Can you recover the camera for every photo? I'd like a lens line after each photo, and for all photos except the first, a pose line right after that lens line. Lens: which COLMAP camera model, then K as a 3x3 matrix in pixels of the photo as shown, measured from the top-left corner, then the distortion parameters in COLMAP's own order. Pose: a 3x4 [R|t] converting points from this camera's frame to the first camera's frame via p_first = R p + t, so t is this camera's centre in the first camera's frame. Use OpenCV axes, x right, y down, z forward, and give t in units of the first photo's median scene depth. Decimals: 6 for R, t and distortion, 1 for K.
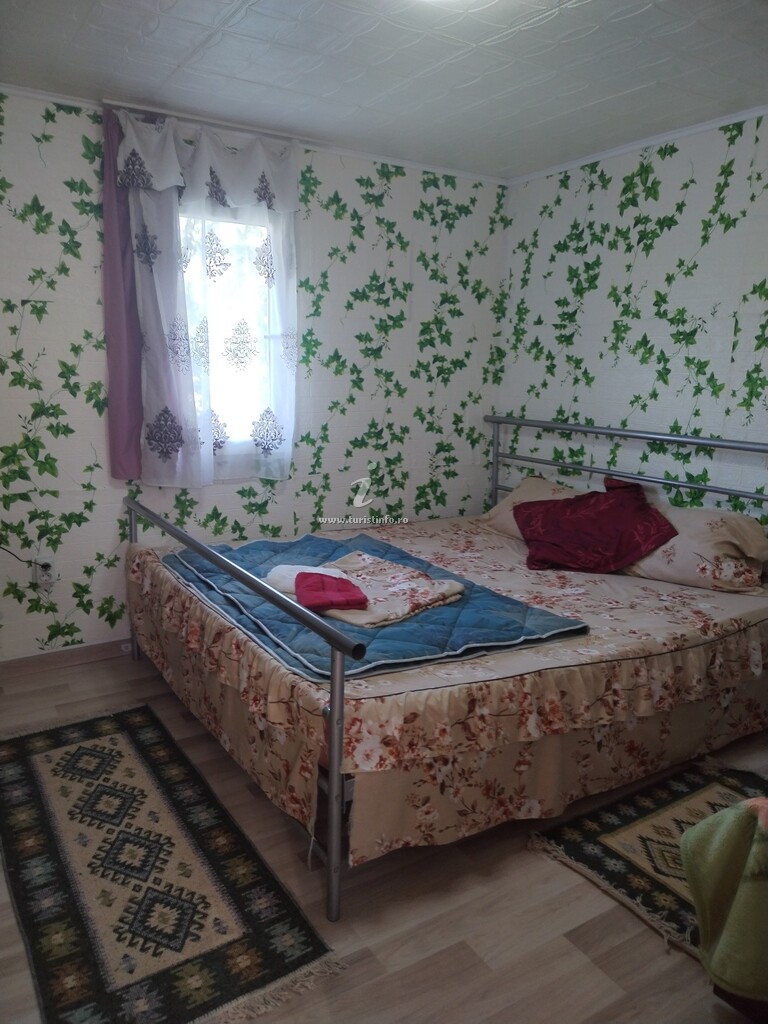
lens RADIAL K [[730.3, 0, 385.5], [0, 730.3, 511.3], [0, 0, 1]] dist [0.021324, -0.015120]
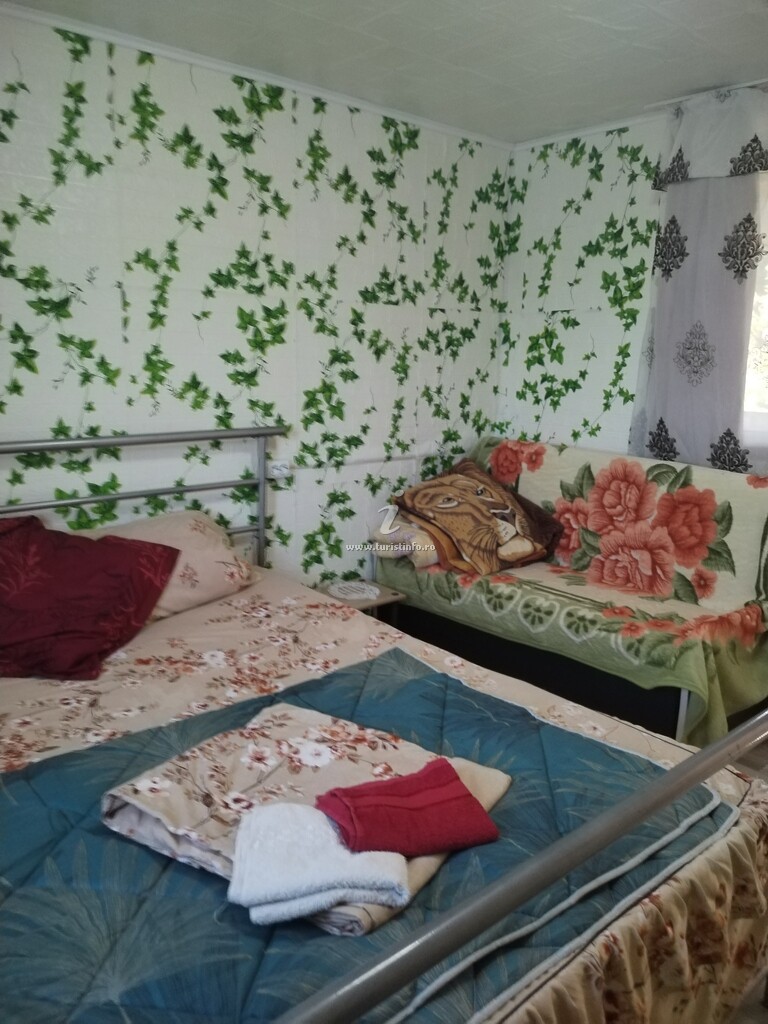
lens RADIAL K [[730.3, 0, 385.0], [0, 730.3, 515.5], [0, 0, 1]] dist [0.021324, -0.015120]
pose [[-0.099809, -0.229876, 0.968088, -0.397394], [0.185969, 0.951492, 0.245108, -0.158406], [-0.977473, 0.204499, -0.052218, 0.761881]]
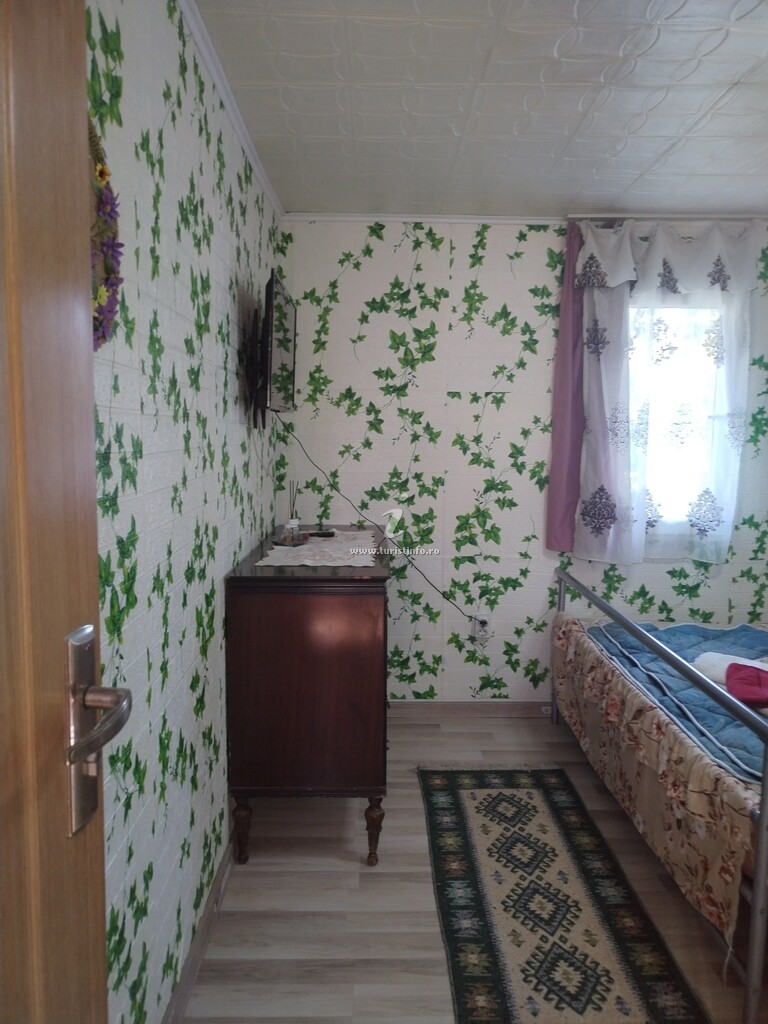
lens RADIAL K [[730.3, 0, 379.9], [0, 730.3, 515.9], [0, 0, 1]] dist [0.021324, -0.015120]
pose [[0.838474, 0.046018, -0.542995, 0.005926], [-0.097097, 0.993099, -0.065771, 0.001126], [0.536221, 0.107871, 0.837156, -0.048982]]
